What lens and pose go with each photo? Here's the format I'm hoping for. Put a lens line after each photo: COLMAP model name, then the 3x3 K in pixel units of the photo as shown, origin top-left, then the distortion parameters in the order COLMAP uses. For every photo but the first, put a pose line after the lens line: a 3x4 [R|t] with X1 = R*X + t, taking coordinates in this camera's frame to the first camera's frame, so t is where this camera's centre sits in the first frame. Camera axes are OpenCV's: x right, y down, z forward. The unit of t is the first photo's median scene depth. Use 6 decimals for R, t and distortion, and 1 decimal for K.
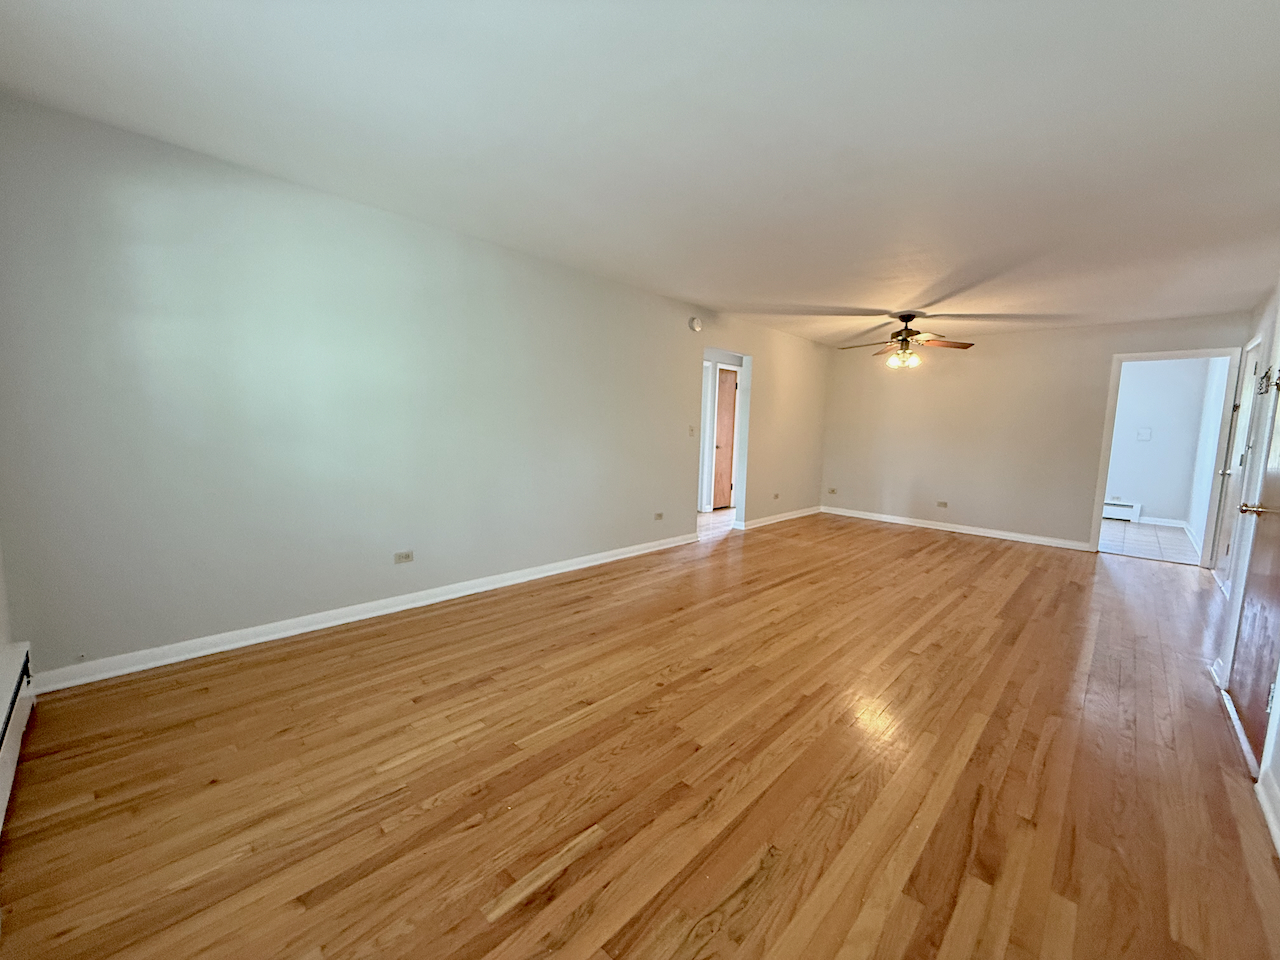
lens RADIAL K [[509.8, 0, 638.0], [0, 509.8, 478.2], [0, 0, 1]] dist [0.000296, 0.000160]
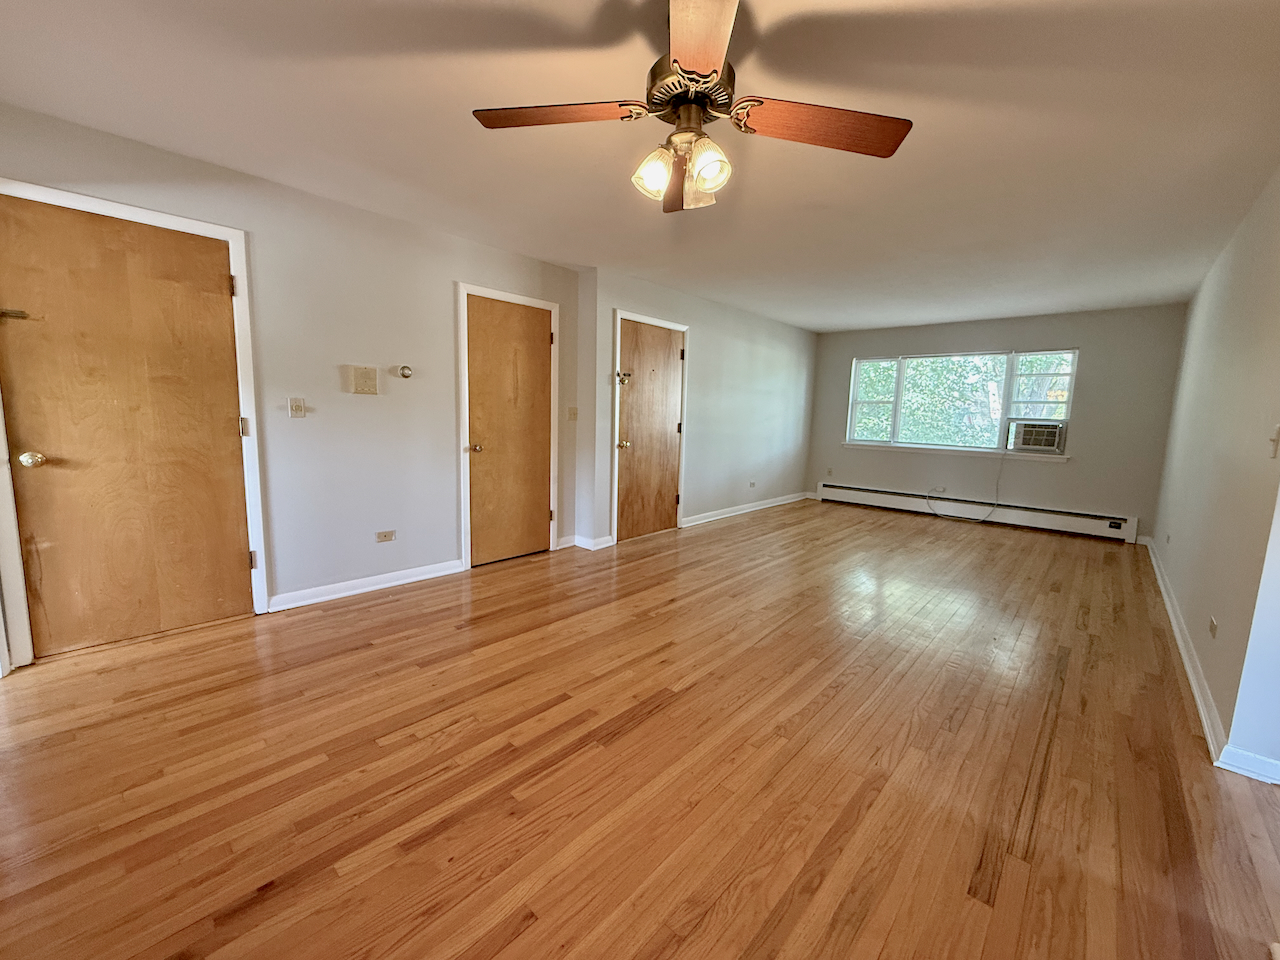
lens RADIAL K [[509.8, 0, 638.0], [0, 509.8, 478.2], [0, 0, 1]] dist [0.000296, 0.000160]
pose [[-0.998051, -0.052035, -0.034433, 0.741147], [-0.058575, 0.971502, 0.229679, -0.167155], [0.021500, 0.231249, -0.972657, 1.797459]]
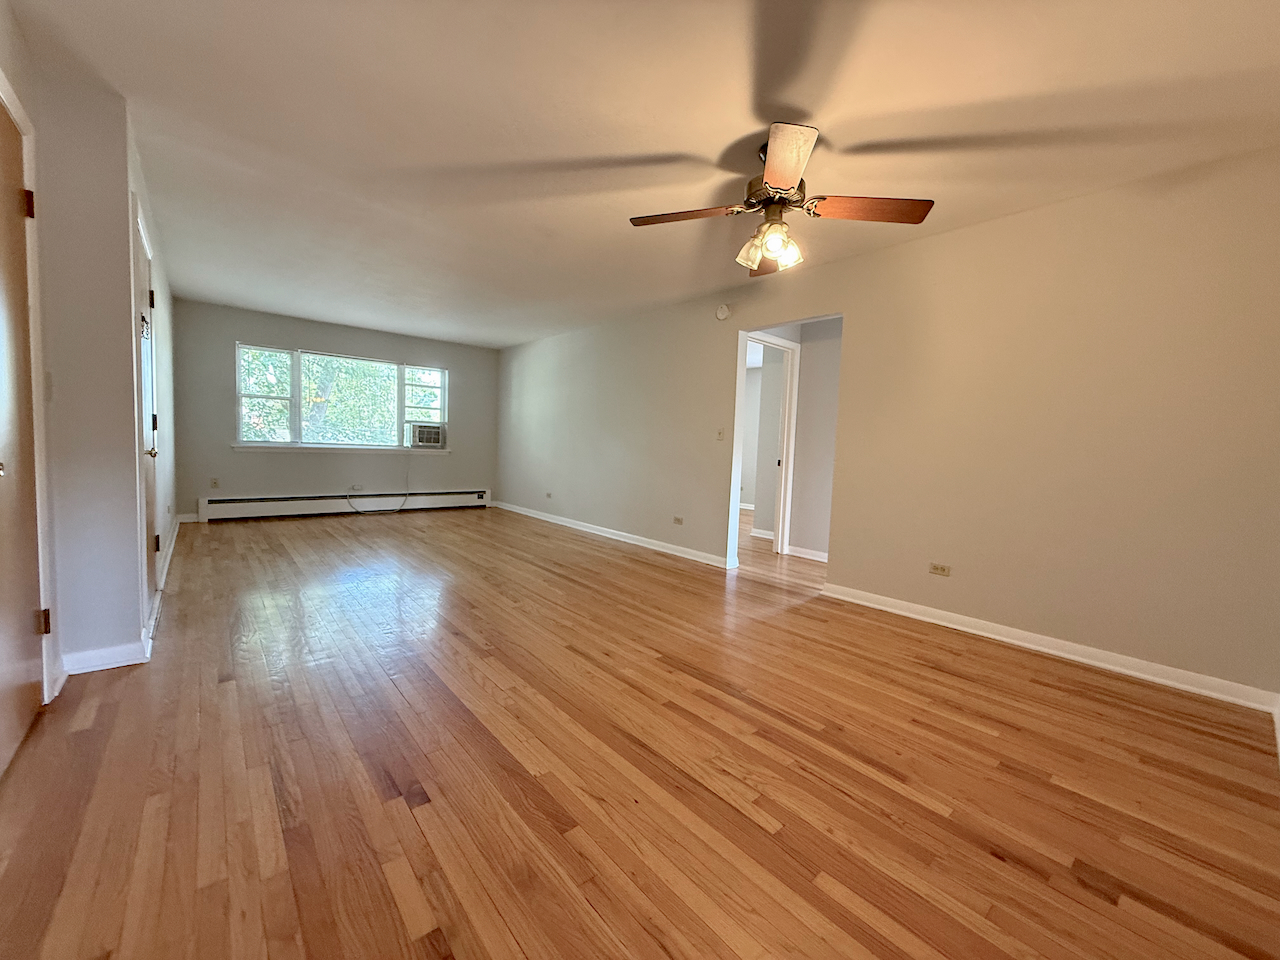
lens RADIAL K [[509.8, 0, 638.0], [0, 509.8, 478.2], [0, 0, 1]] dist [0.000296, 0.000160]
pose [[-0.094788, 0.032692, -0.994961, 1.319099], [-0.144615, 0.988406, 0.046254, -0.052396], [0.984937, 0.148271, -0.088962, 1.281031]]
